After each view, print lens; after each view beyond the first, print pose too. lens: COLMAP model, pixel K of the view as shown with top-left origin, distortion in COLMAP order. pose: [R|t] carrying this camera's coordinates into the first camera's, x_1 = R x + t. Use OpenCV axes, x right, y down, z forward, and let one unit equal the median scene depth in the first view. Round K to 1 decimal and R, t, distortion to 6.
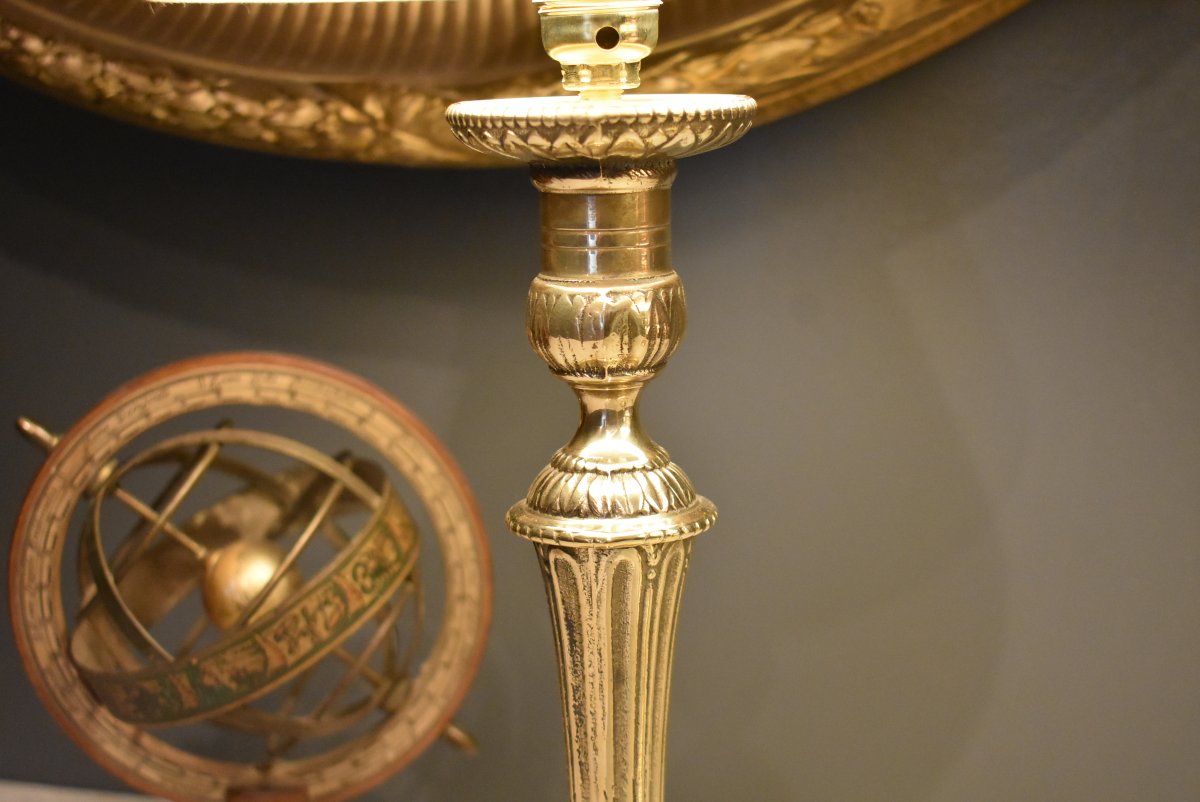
lens RADIAL K [[1961.1, 0, 605.8], [0, 1961.1, 406.5], [0, 0, 1]] dist [-0.014848, 0.000000]
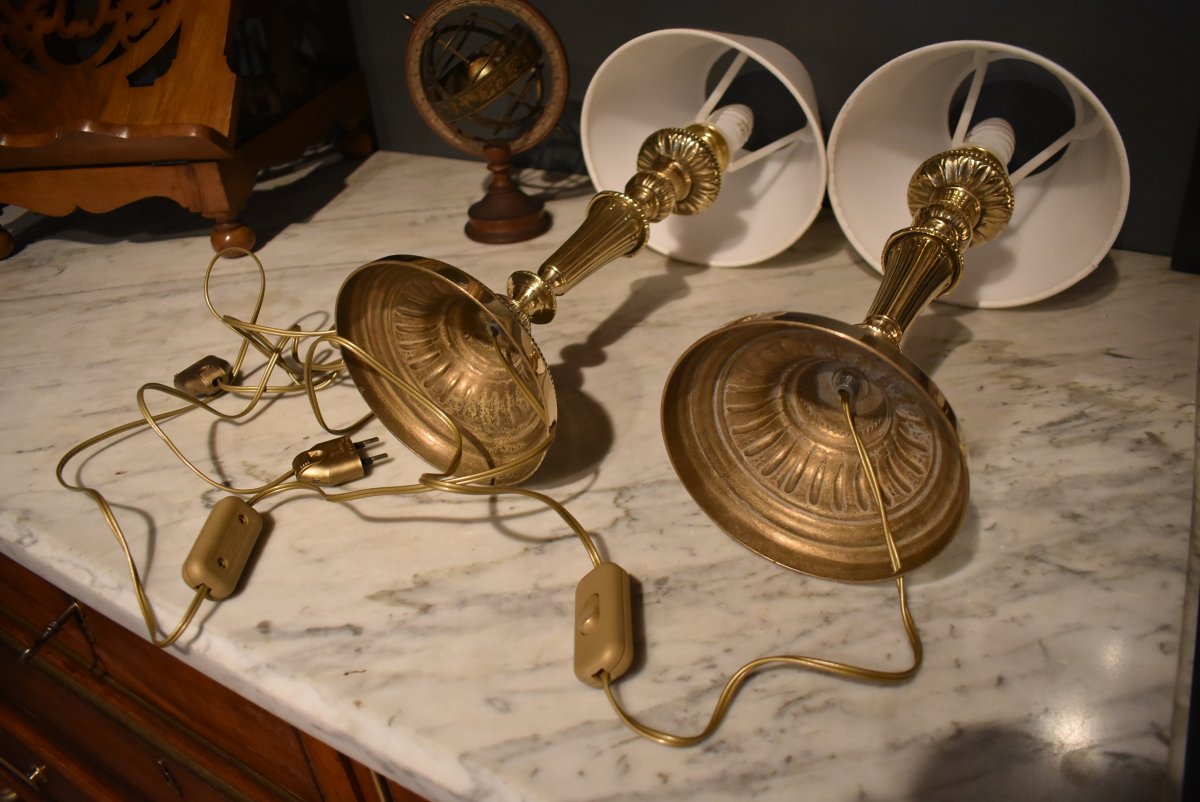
lens RADIAL K [[922.2, 0, 610.6], [0, 922.2, 392.3], [0, 0, 1]] dist [-0.102983, 0.017759]
pose [[0.969064, 0.083258, -0.232344, 0.346803], [0.008434, 0.929664, 0.368313, 0.037975], [0.246667, -0.358878, 0.900201, -0.310843]]
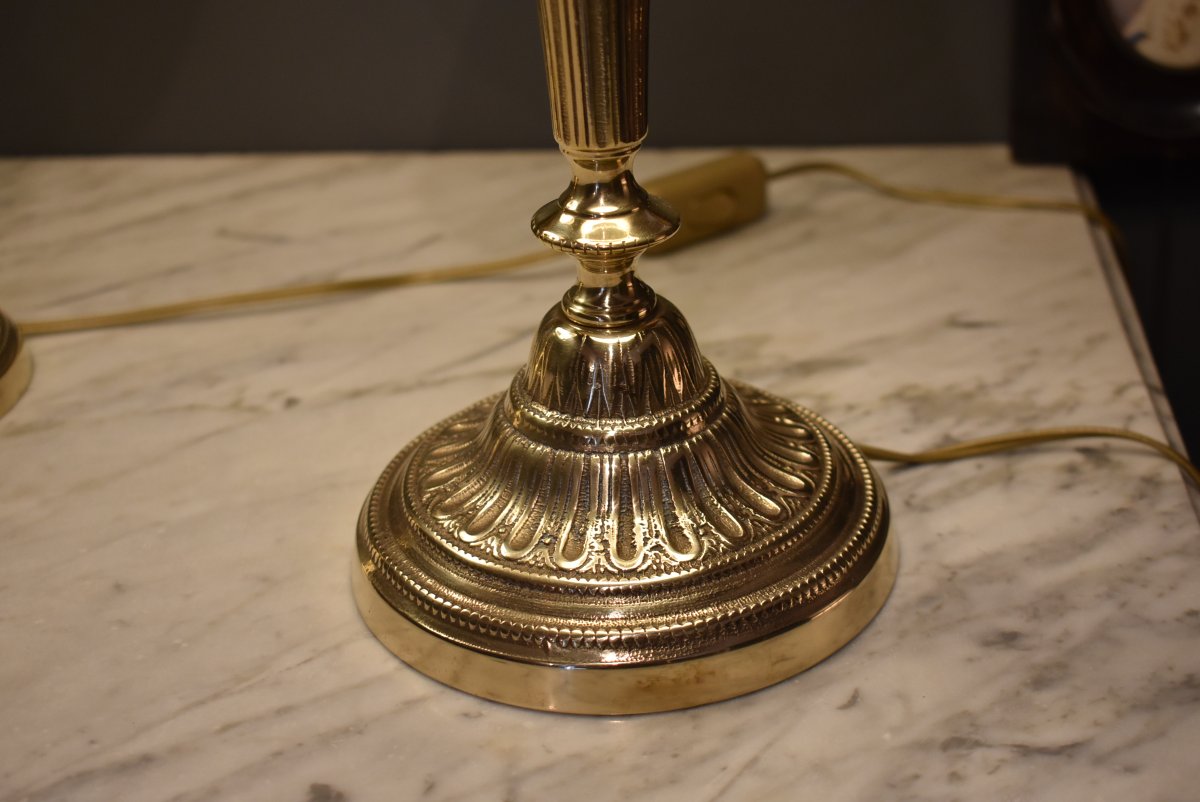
lens RADIAL K [[1737.0, 0, 605.4], [0, 1737.0, 409.9], [0, 0, 1]] dist [-0.037950, 0.000000]
pose [[0.984998, -0.107339, 0.135120, 0.320647], [0.067190, 0.959768, 0.272636, 0.142490], [-0.158949, -0.259467, 0.952582, -0.159597]]
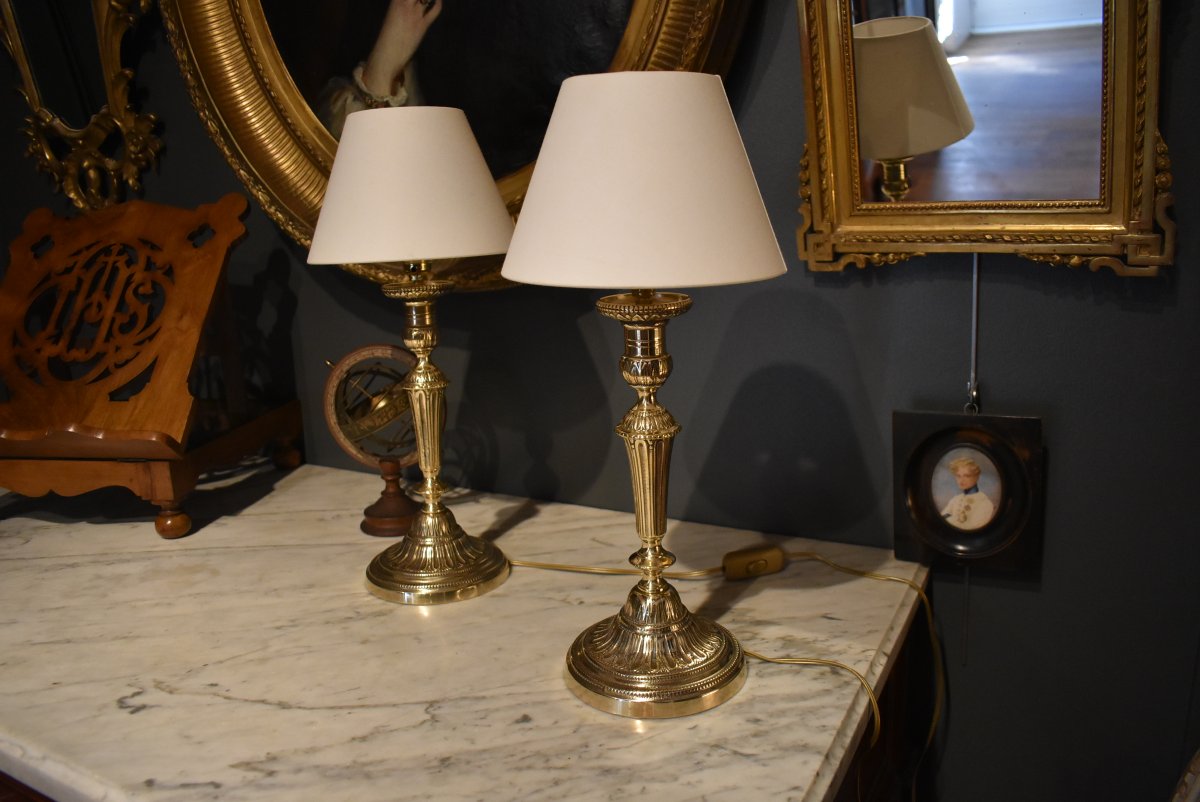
lens RADIAL K [[922.2, 0, 610.4], [0, 922.2, 400.7], [0, 0, 1]] dist [-0.102983, 0.017759]
pose [[0.979180, 0.030008, -0.200762, 0.609884], [-0.025446, 0.999357, 0.025264, 0.025883], [0.201391, -0.019629, 0.979314, -0.643298]]
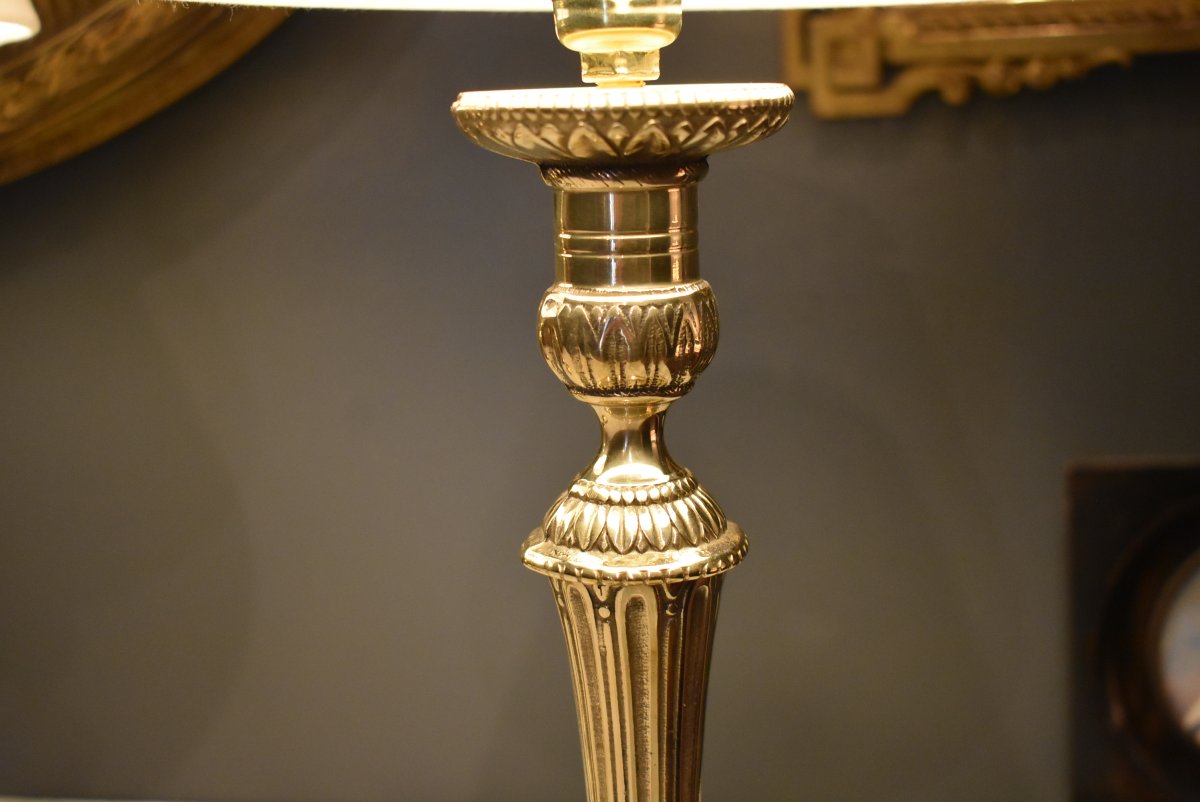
lens RADIAL K [[1737.0, 0, 600.4], [0, 1737.0, 392.6], [0, 0, 1]] dist [-0.037950, 0.000000]
pose [[0.990272, -0.034747, 0.134738, 0.326068], [0.041931, 0.997826, -0.050851, 0.065679], [-0.132678, 0.056006, 0.989576, -0.117912]]
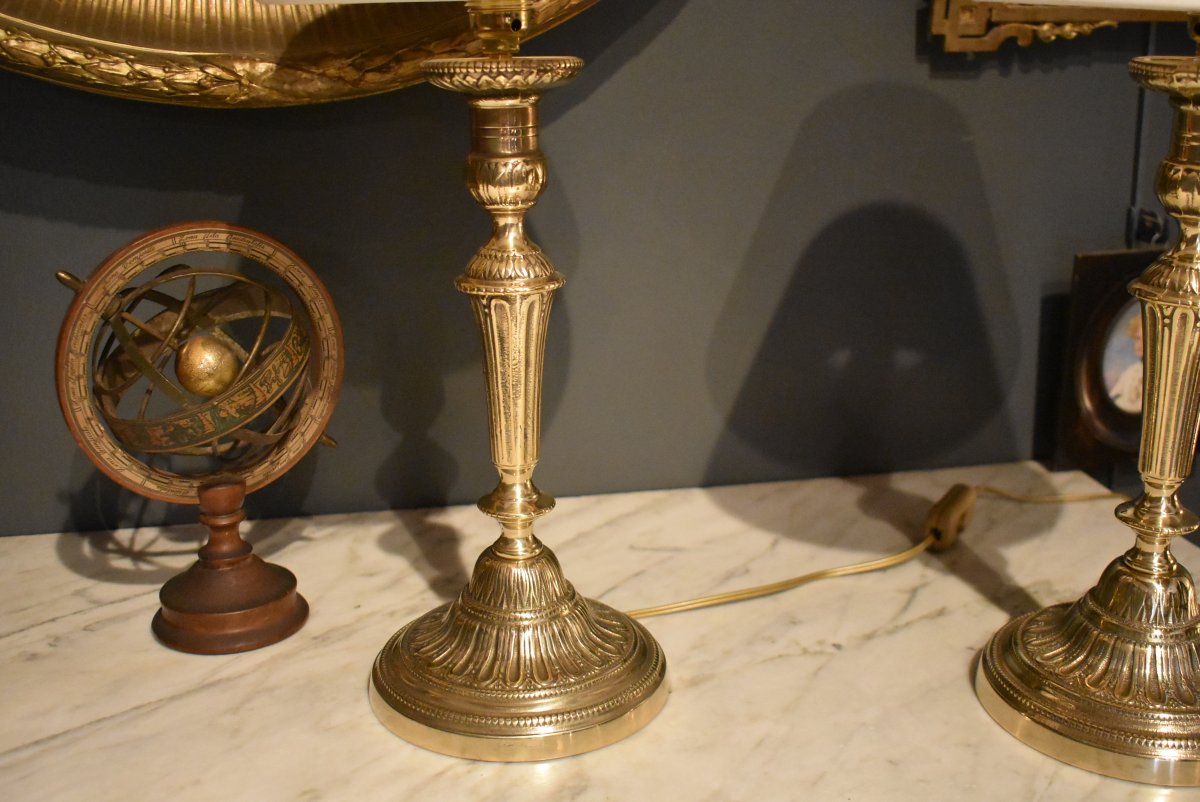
lens RADIAL K [[1310.9, 0, 601.6], [0, 1310.9, 400.9], [0, 0, 1]] dist [-0.067613, 0.000000]
pose [[0.883186, -0.118890, 0.453705, -0.399368], [0.079916, 0.991339, 0.104209, 0.035836], [-0.462165, -0.055778, 0.885038, -0.133004]]
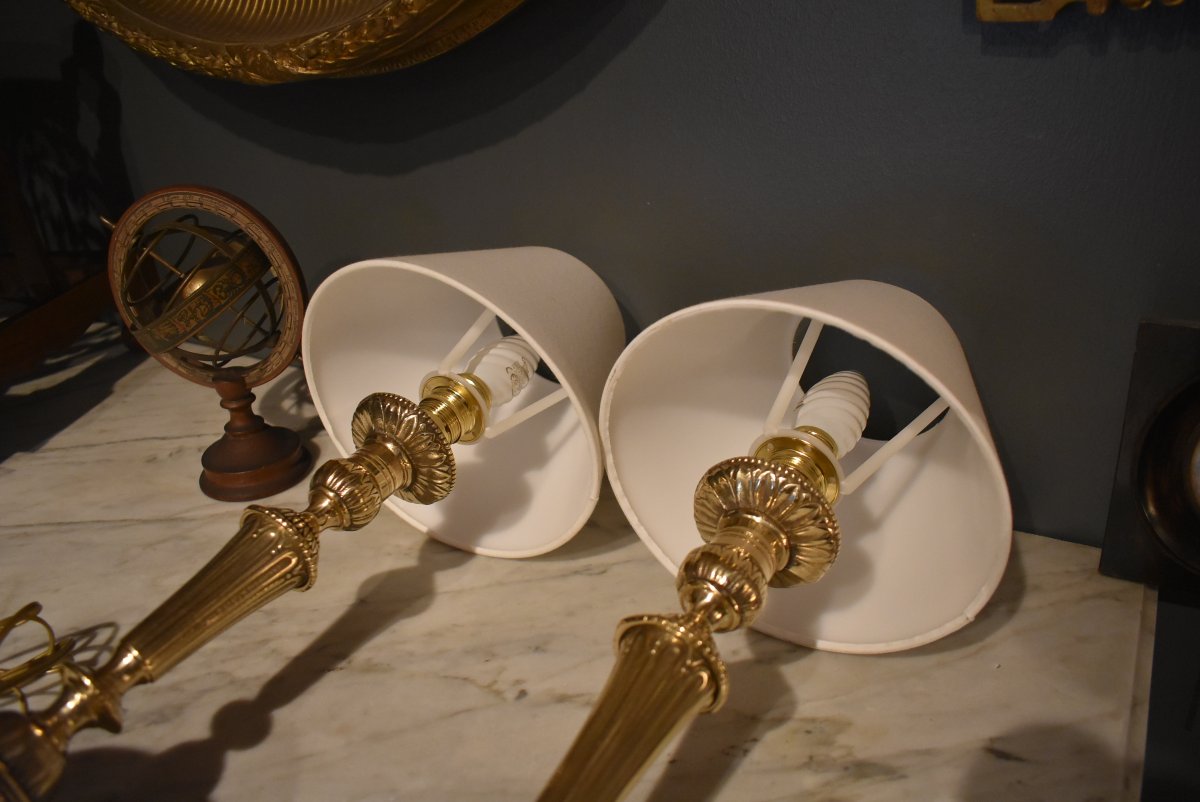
lens RADIAL K [[922.2, 0, 612.8], [0, 922.2, 395.3], [0, 0, 1]] dist [-0.102983, 0.017759]
pose [[0.970837, 0.061344, -0.231760, 0.519992], [0.003860, 0.962585, 0.270953, -0.070030], [0.239710, -0.263946, 0.934276, 0.135133]]
